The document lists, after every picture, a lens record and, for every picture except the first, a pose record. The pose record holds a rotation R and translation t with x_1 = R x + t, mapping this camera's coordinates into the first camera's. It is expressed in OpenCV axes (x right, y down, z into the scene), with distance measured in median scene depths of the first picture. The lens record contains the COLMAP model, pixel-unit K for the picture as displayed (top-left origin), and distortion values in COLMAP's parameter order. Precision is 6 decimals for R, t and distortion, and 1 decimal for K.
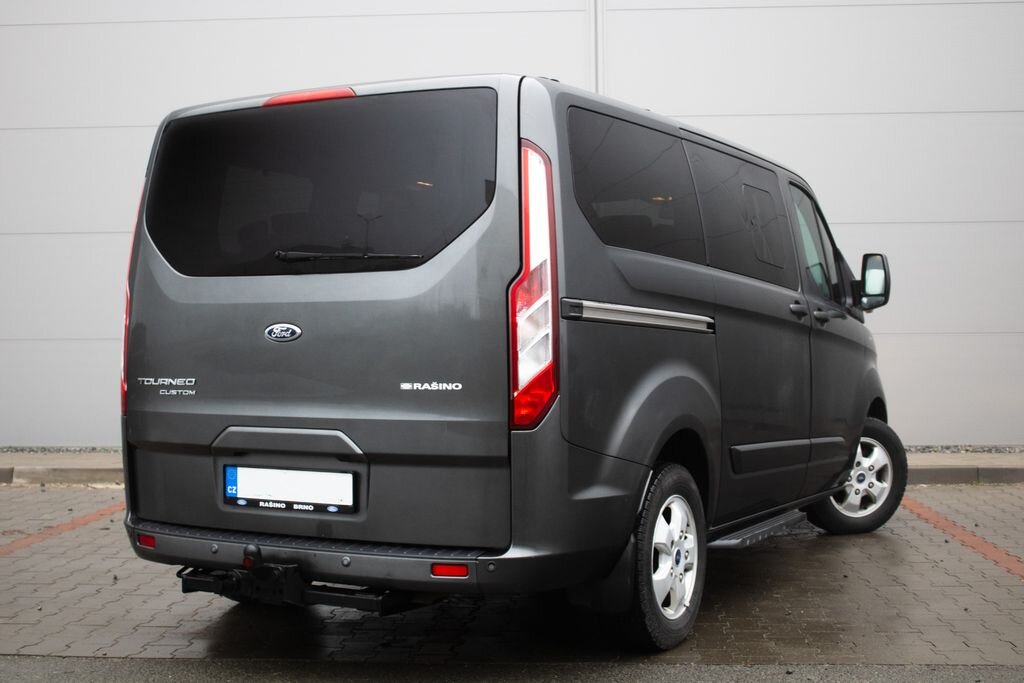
lens RADIAL K [[1331.1, 0, 512.0], [0, 1331.1, 341.5], [0, 0, 1]] dist [0.003889, 0.012796]
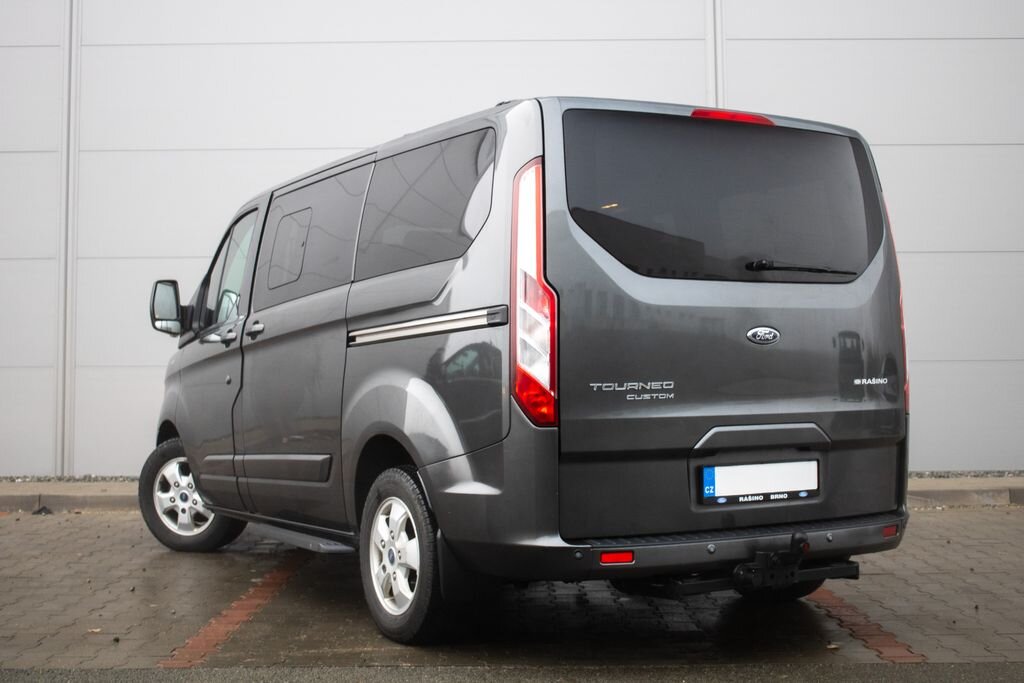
lens RADIAL K [[1331.1, 0, 512.0], [0, 1331.1, 341.5], [0, 0, 1]] dist [0.003889, 0.012796]
pose [[0.524449, 0.012845, 0.851345, -1.184800], [0.010950, 0.999702, -0.021829, 0.019060], [-0.851372, 0.020771, 0.524152, 0.606718]]
